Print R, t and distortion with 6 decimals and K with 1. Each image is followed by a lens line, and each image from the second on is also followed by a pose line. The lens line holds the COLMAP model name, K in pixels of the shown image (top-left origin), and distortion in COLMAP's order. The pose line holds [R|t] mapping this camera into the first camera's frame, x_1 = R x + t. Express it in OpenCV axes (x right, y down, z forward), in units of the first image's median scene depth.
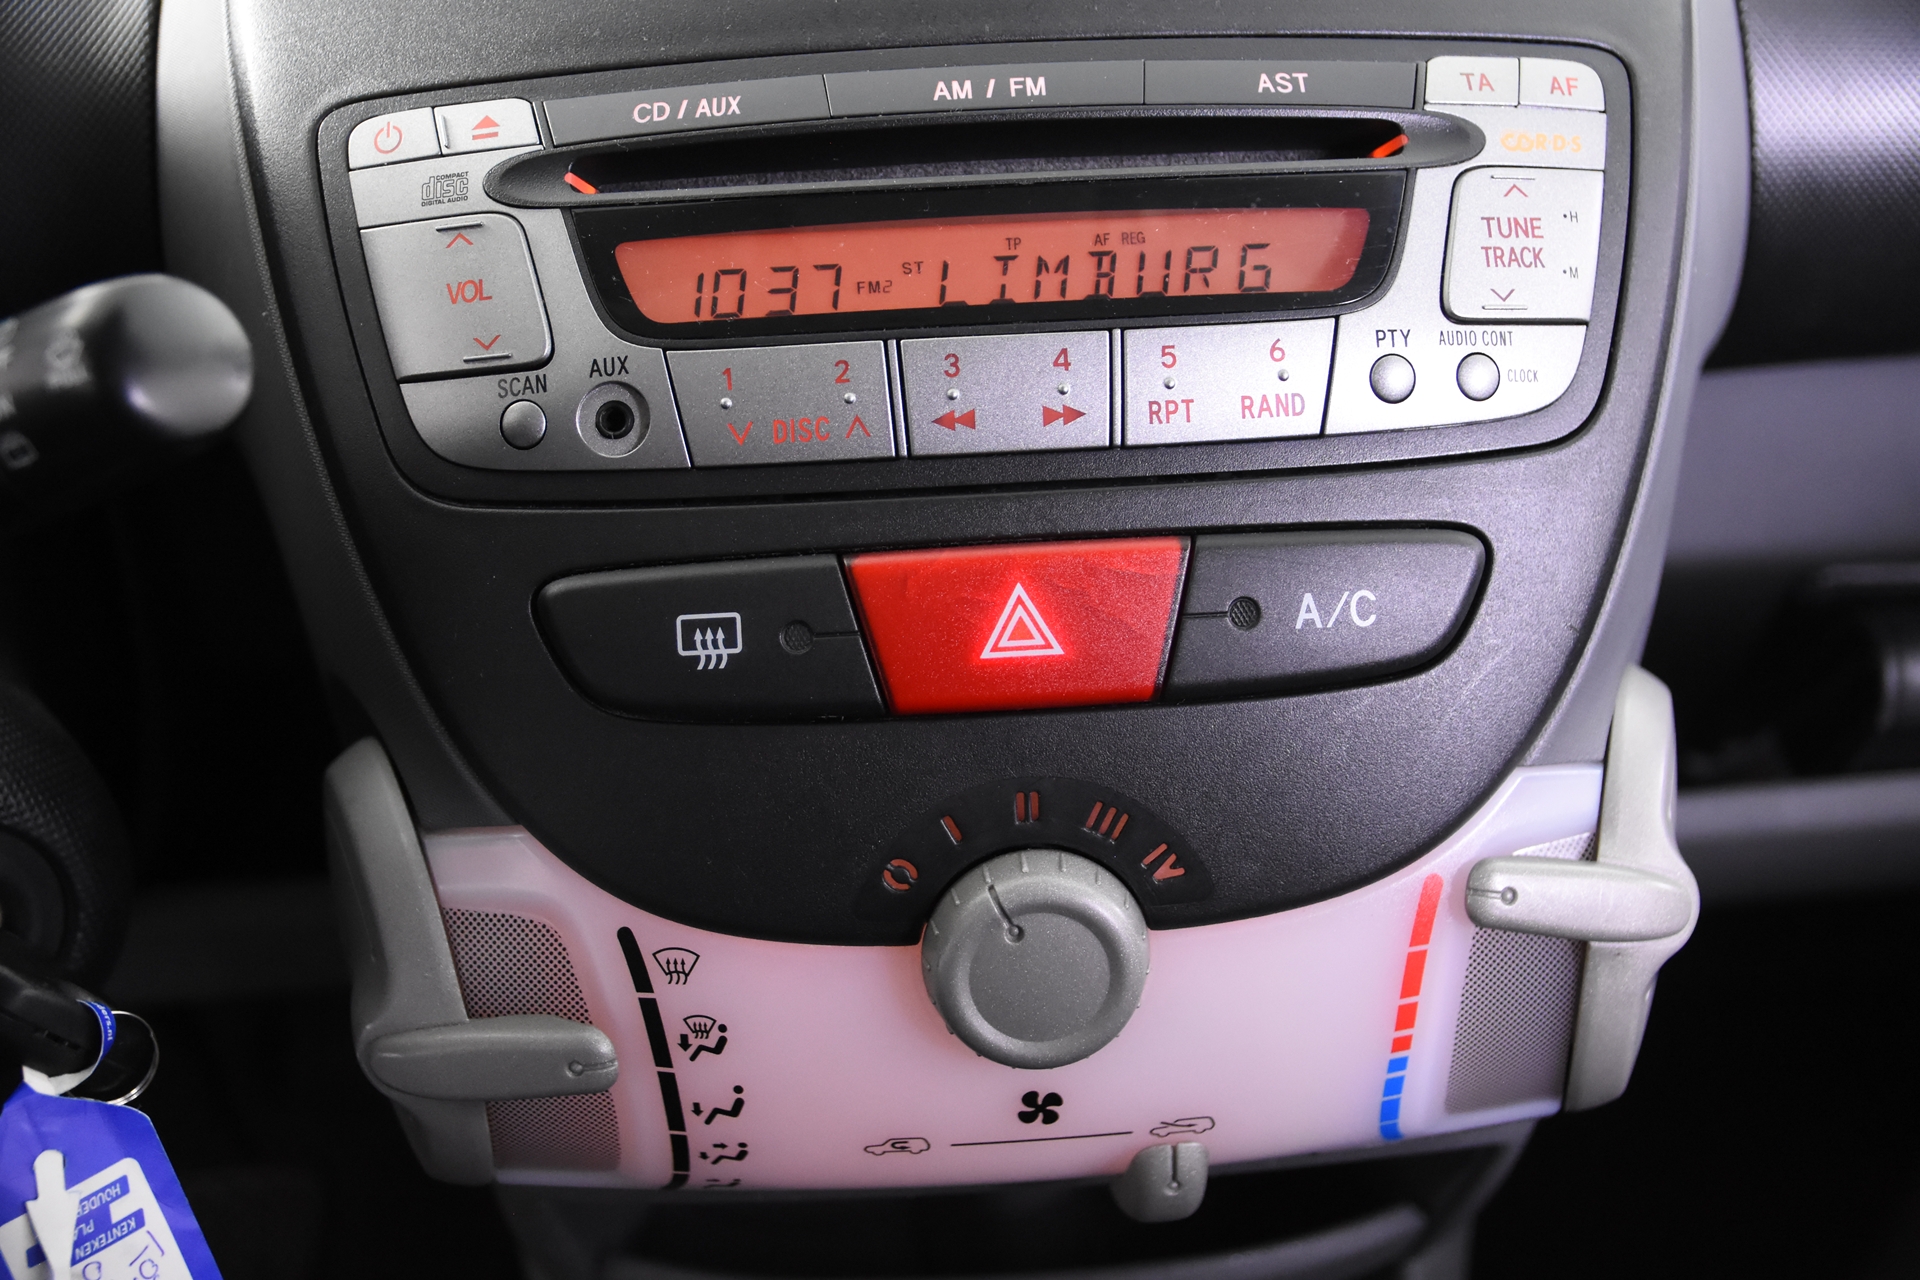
lens RADIAL K [[2073.6, 0, 960.0], [0, 2073.6, 640.0], [0, 0, 1]] dist [-0.013841, 0.005607]
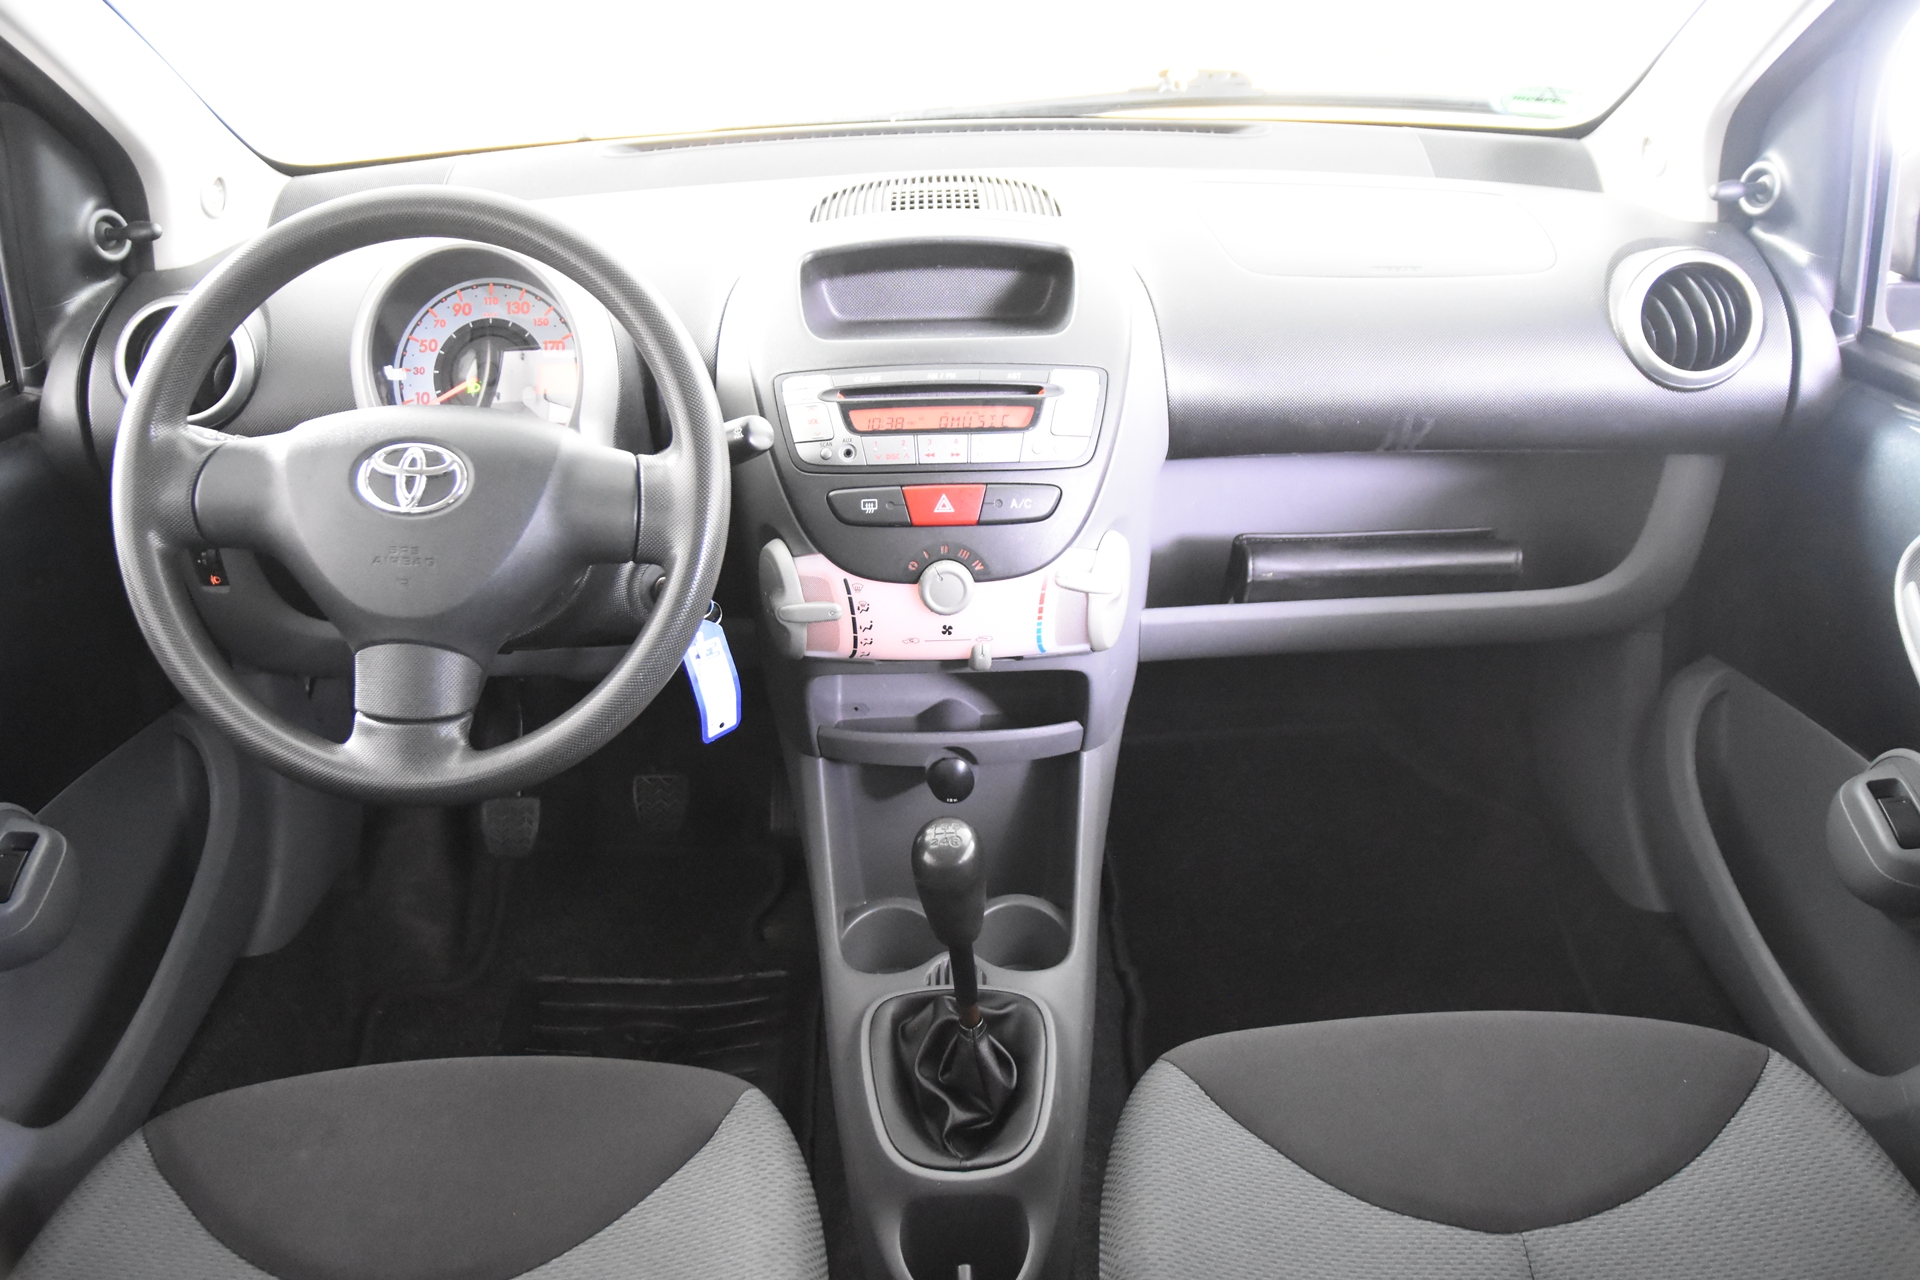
lens RADIAL K [[1552.7, 0, 960.0], [0, 1552.7, 640.0], [0, 0, 1]] dist [-0.097983, 0.093379]
pose [[0.999157, 0.030839, -0.027109, 0.149264], [-0.031918, 0.998676, -0.040338, 0.376615], [0.025829, 0.041169, 0.998818, -2.029015]]
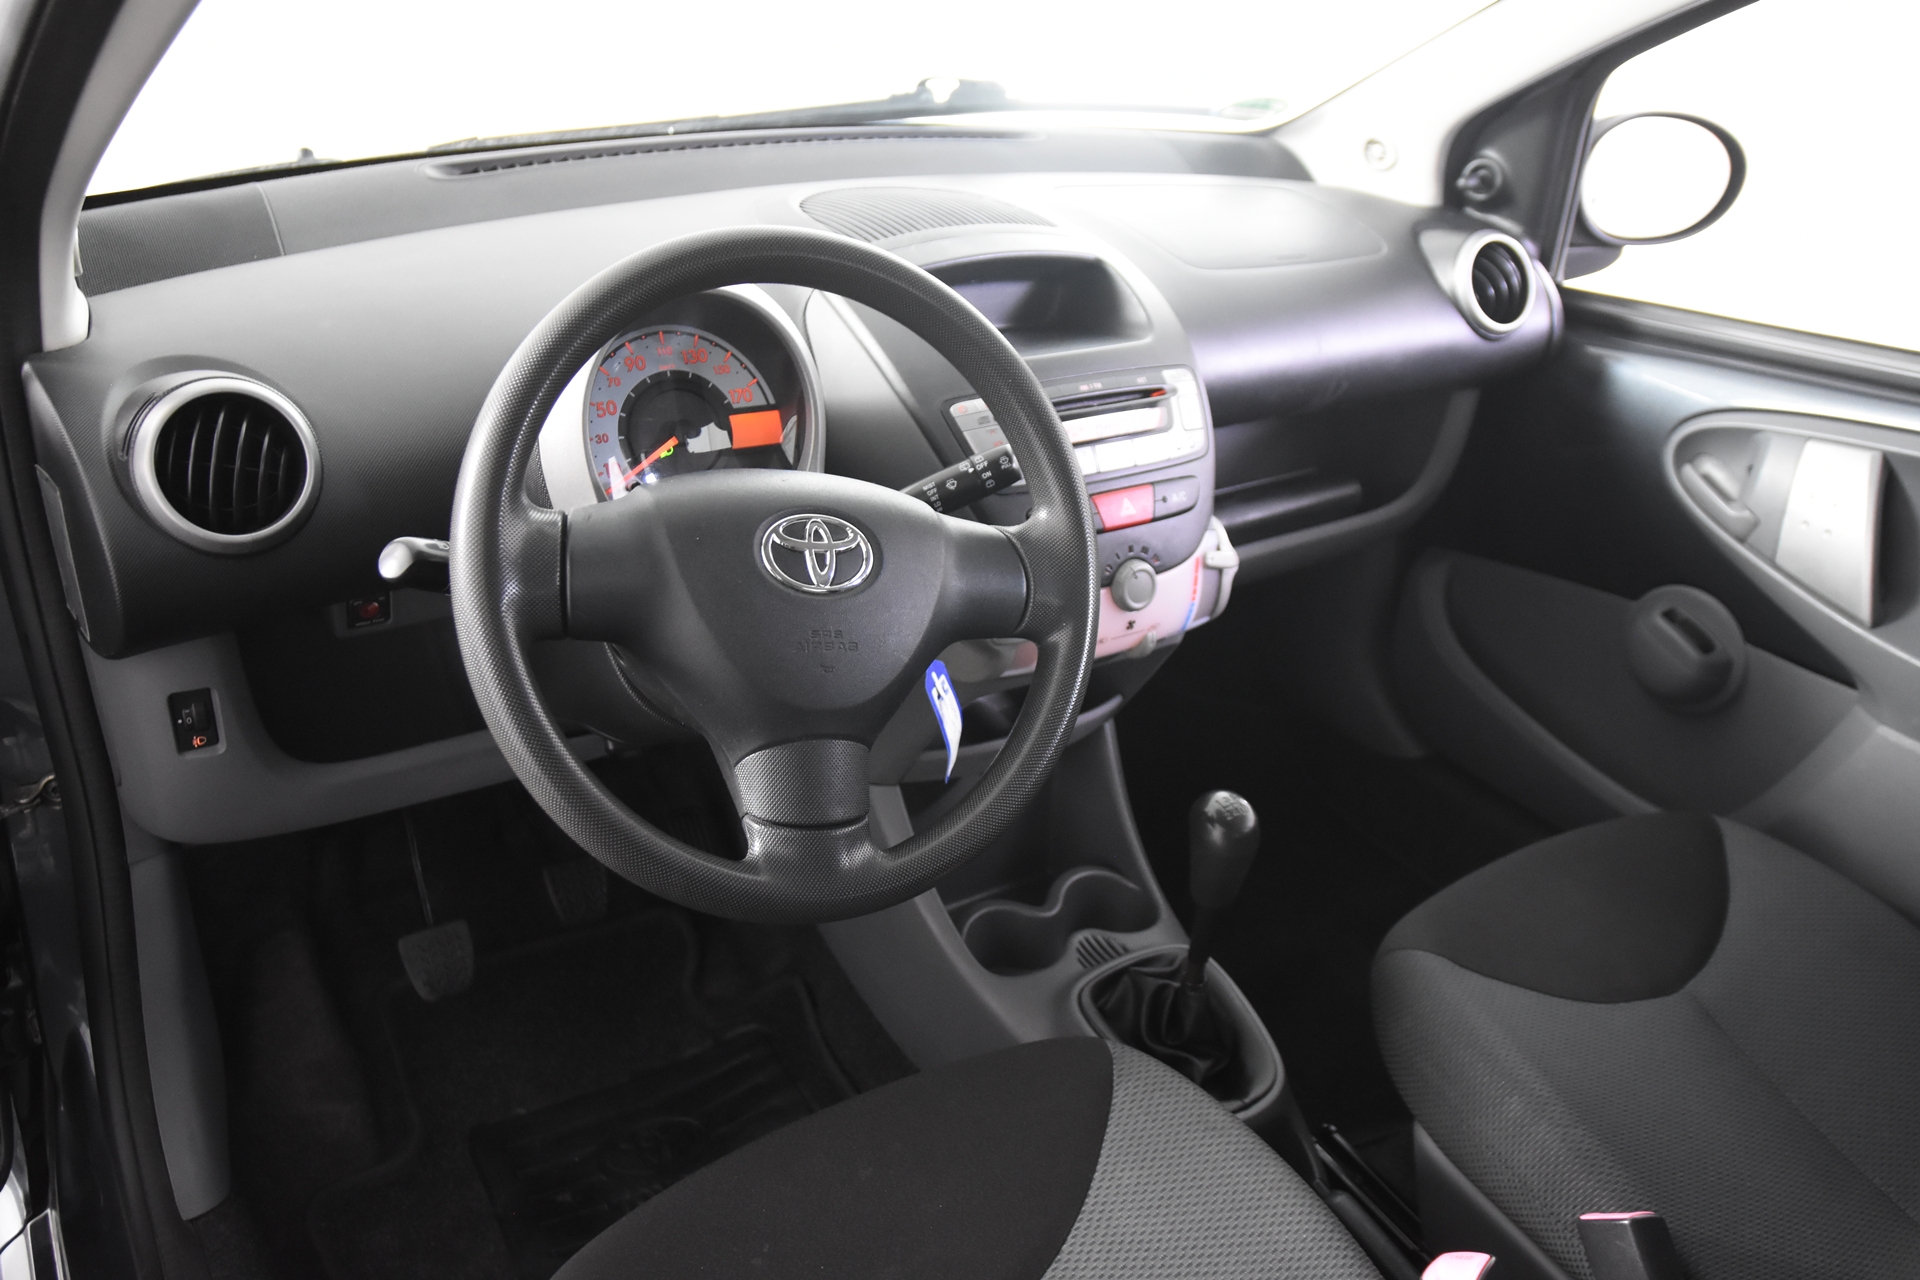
lens RADIAL K [[1519.2, 0, 960.0], [0, 1519.2, 640.0], [0, 0, 1]] dist [-0.054280, -0.000451]
pose [[0.856061, -0.154894, 0.493120, -1.843135], [0.170071, 0.985329, 0.014257, 0.158744], [-0.488093, 0.071661, 0.869845, -1.558608]]
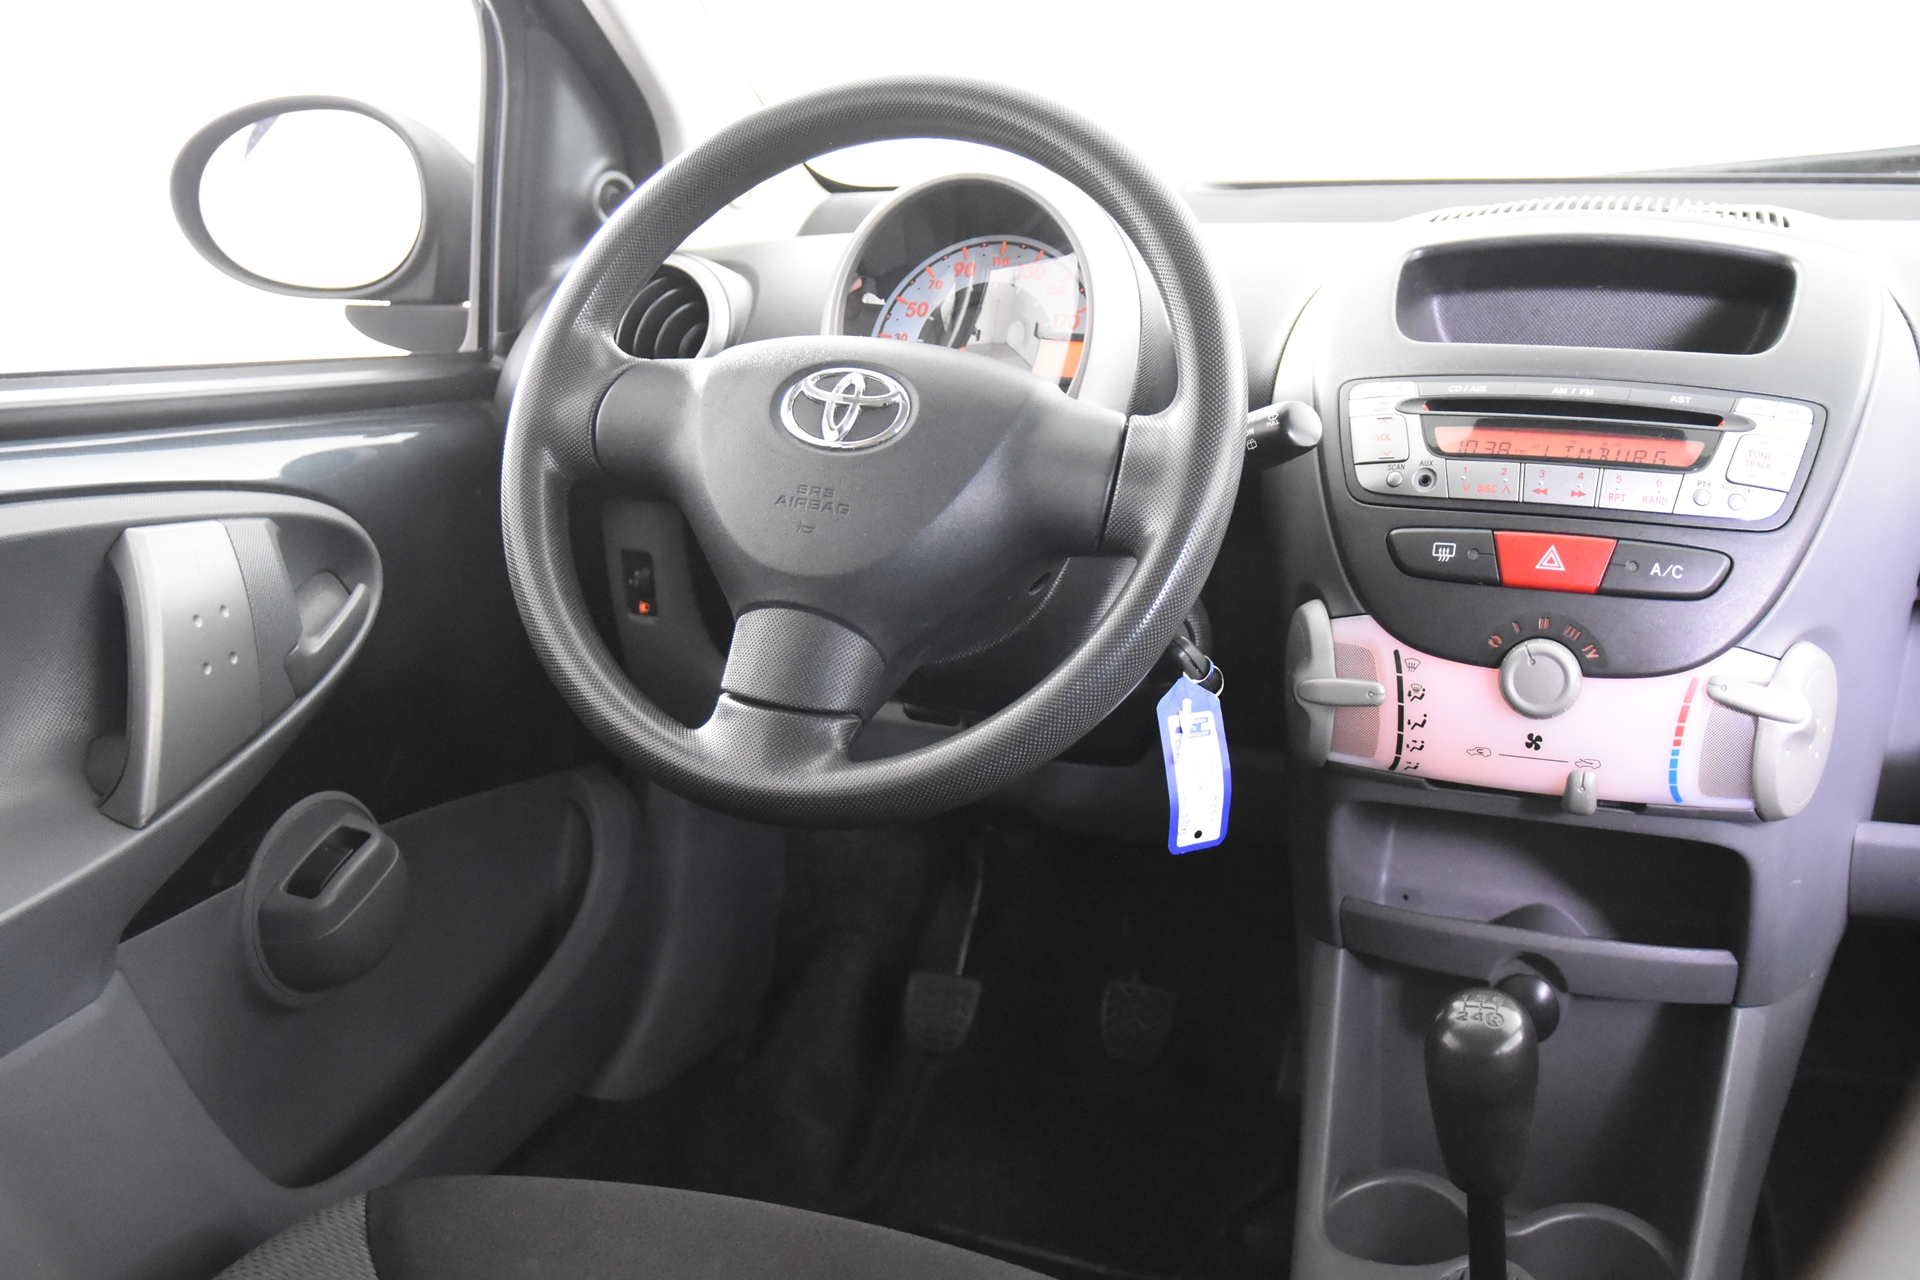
lens RADIAL K [[1916.7, 0, 960.0], [0, 1916.7, 640.0], [0, 0, 1]] dist [-0.093787, 0.290197]
pose [[0.909762, 0.139434, -0.391014, 0.326218], [-0.228778, 0.954363, -0.191970, 0.782578], [0.346402, 0.264102, 0.900142, -1.624902]]
